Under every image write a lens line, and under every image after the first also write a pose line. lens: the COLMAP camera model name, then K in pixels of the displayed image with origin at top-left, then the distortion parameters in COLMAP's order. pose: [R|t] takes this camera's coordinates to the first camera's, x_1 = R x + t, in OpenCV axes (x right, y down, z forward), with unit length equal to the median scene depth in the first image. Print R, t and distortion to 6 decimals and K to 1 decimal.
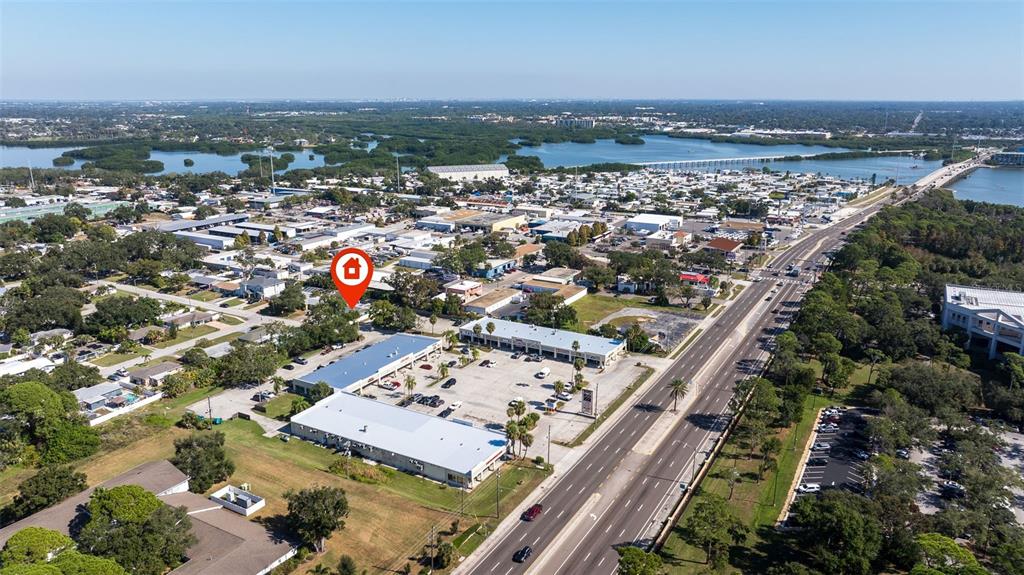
lens RADIAL K [[716.3, 0, 512.0], [0, 716.3, 287.5], [0, 0, 1]] dist [-0.094147, 0.086364]
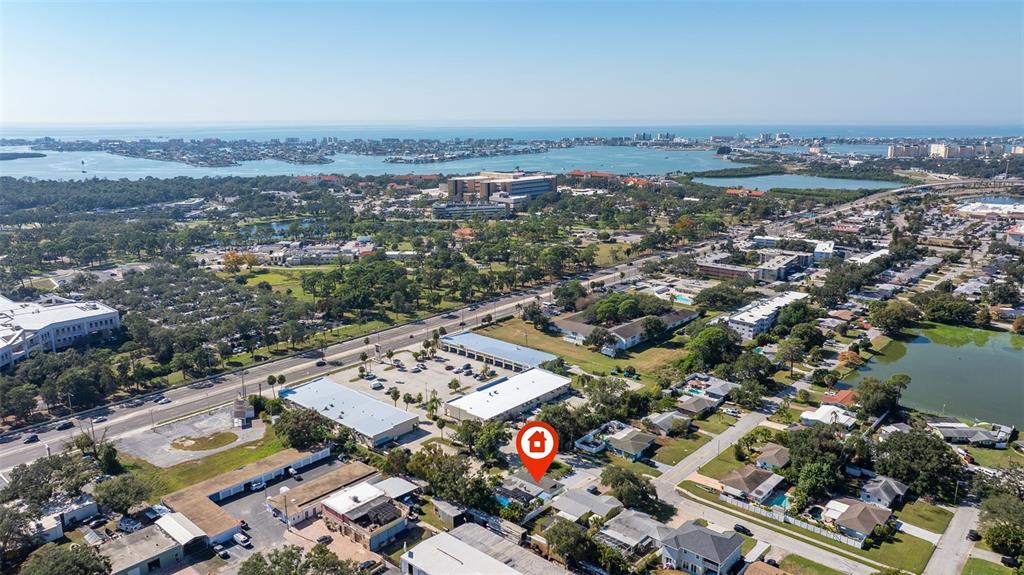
lens RADIAL K [[716.3, 0, 512.0], [0, 716.3, 287.5], [0, 0, 1]] dist [-0.094147, 0.086364]
pose [[-0.978125, -0.050591, 0.201773, -0.387184], [0.050377, 0.883490, 0.465734, -0.540054], [-0.201826, 0.465710, -0.861615, 1.750605]]
